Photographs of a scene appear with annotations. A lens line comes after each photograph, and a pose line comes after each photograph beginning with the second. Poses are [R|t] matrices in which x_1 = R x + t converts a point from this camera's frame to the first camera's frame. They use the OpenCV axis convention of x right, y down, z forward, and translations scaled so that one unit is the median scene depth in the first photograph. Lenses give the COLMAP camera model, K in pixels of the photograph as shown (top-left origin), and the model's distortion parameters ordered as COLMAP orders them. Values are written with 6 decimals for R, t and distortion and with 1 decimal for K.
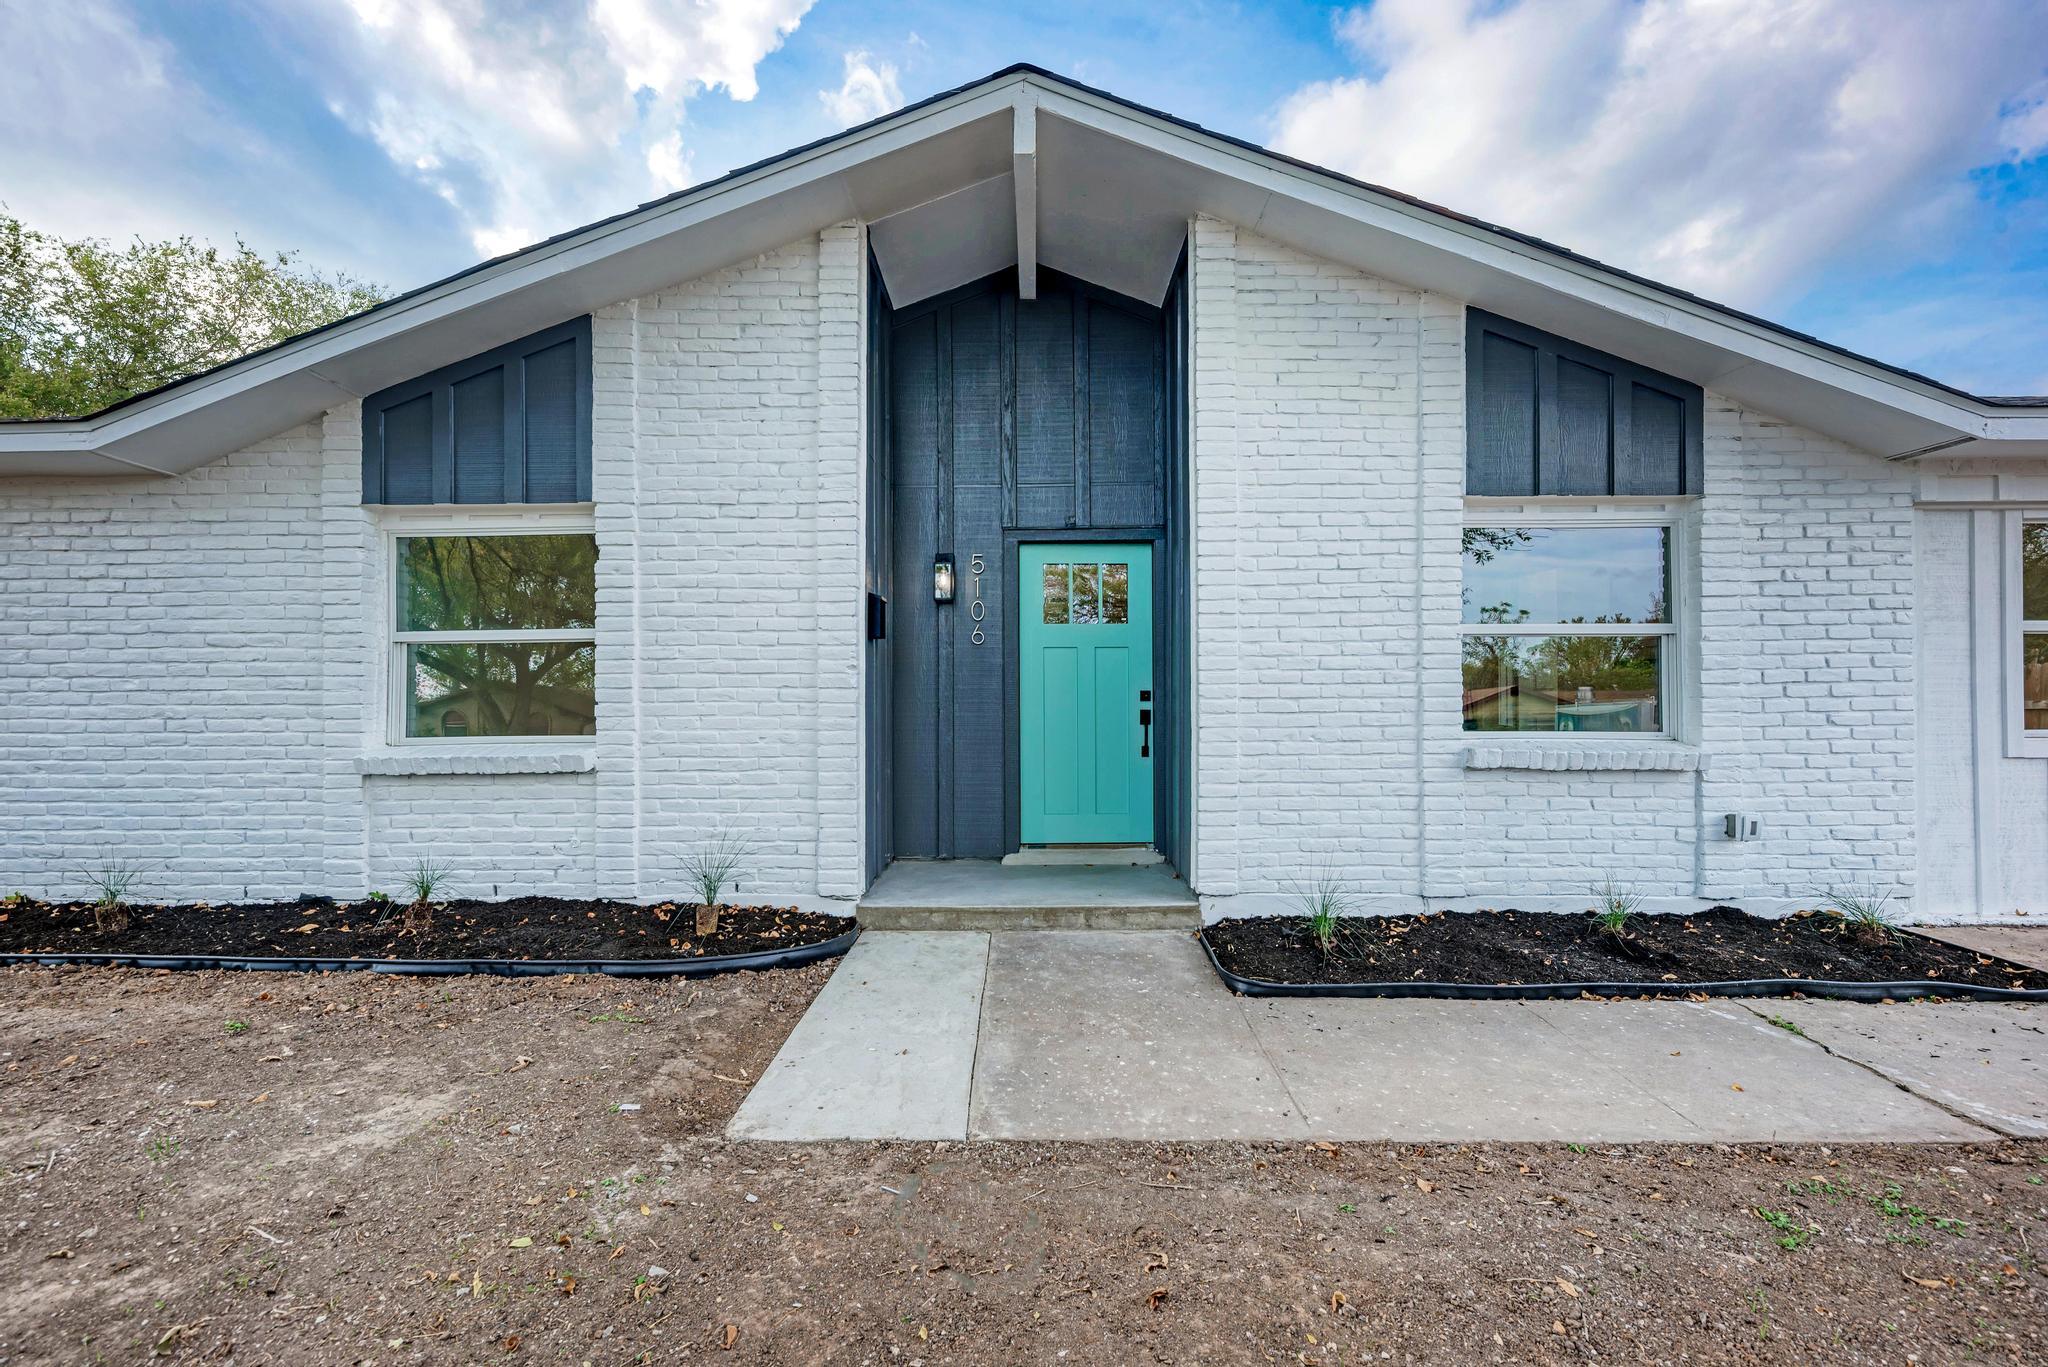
lens RADIAL K [[815.7, 0, 1017.4], [0, 815.7, 694.4], [0, 0, 1]] dist [0.002213, 0.000061]
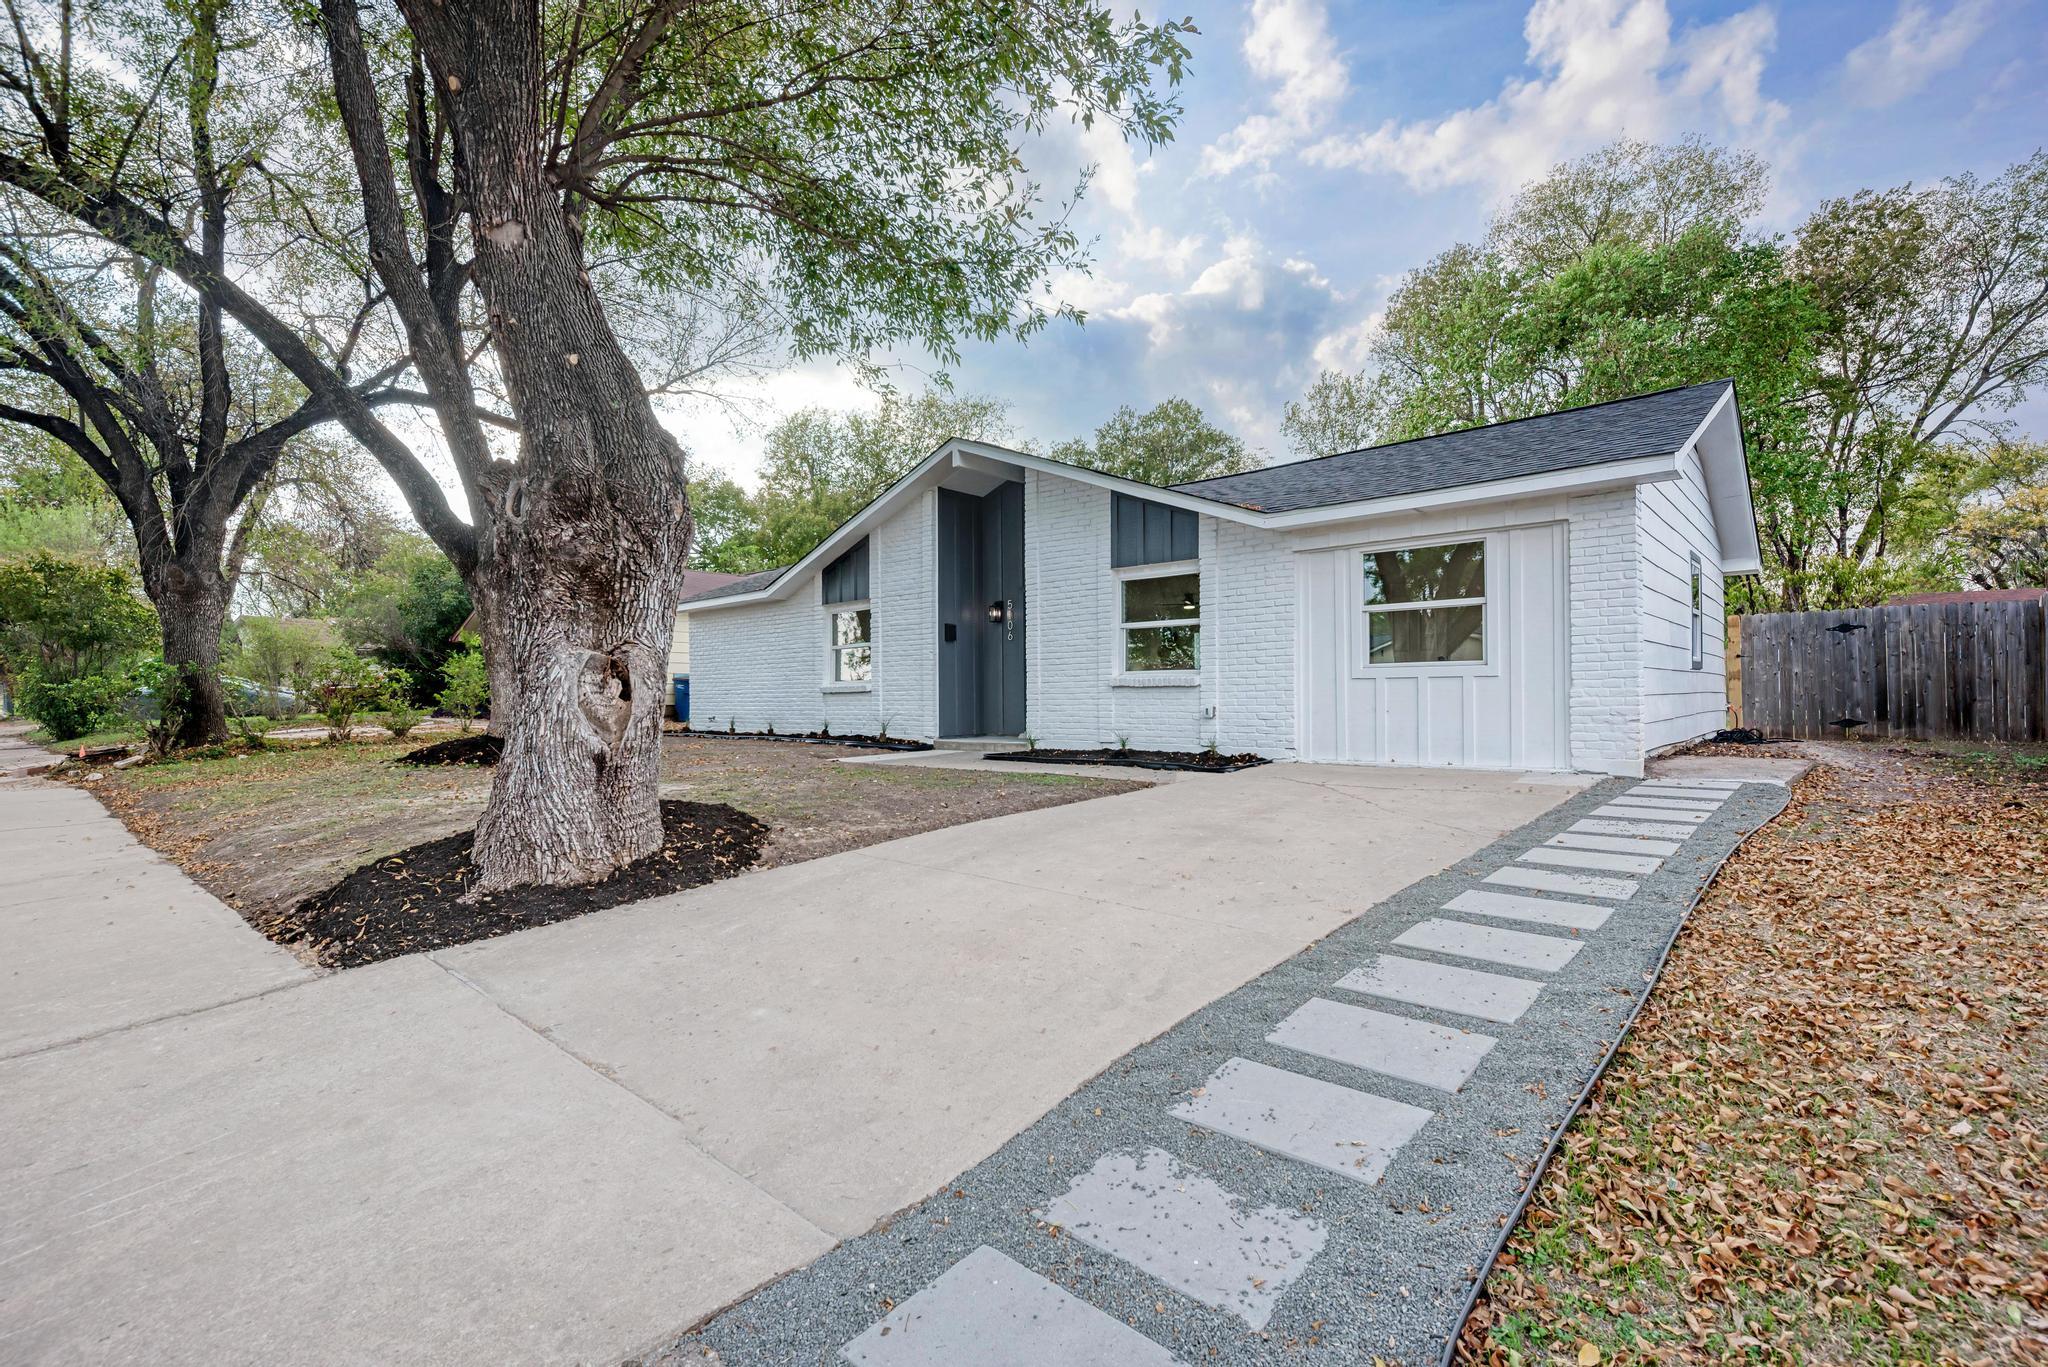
lens RADIAL K [[891.5, 0, 1024.0], [0, 891.5, 683.5], [0, 0, 1]] dist [-0.000163, -0.000003]
pose [[0.755606, -0.016000, -0.654832, 1.967553], [0.022027, 0.999757, 0.000989, 0.071432], [0.654657, -0.015171, 0.755774, -1.042462]]
